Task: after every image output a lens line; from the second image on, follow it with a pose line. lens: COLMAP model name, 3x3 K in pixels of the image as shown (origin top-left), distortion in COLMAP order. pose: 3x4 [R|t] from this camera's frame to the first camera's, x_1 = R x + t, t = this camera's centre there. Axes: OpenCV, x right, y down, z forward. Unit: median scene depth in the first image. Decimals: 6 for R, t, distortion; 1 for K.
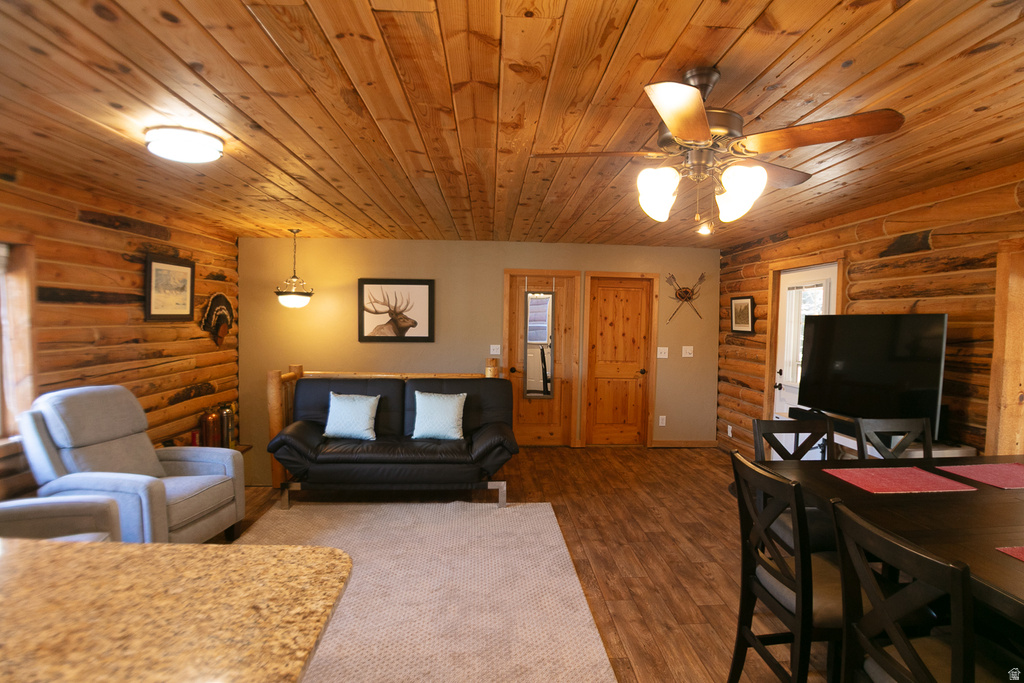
lens RADIAL K [[516.3, 0, 519.0], [0, 516.3, 346.6], [0, 0, 1]] dist [-0.057794, 0.000786]
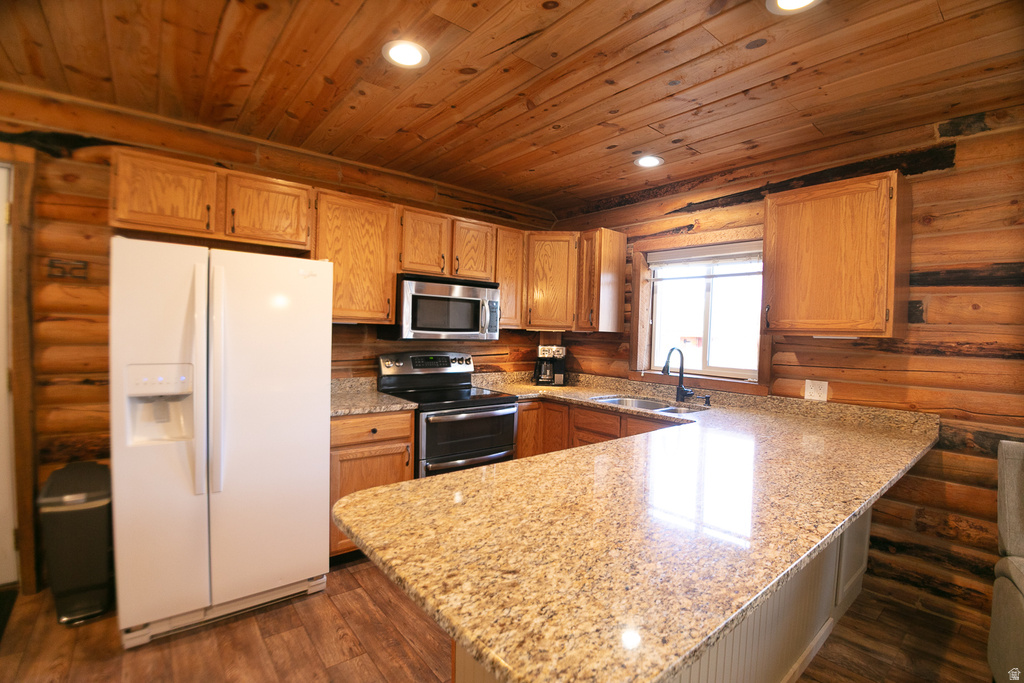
lens RADIAL K [[464.3, 0, 519.5], [0, 464.3, 346.5], [0, 0, 1]] dist [-0.053111, 0.001469]
pose [[-0.808630, -0.022015, -0.587906, -0.023299], [-0.072737, 0.995374, 0.062772, 0.029170], [0.583804, 0.093522, -0.806490, 0.480727]]
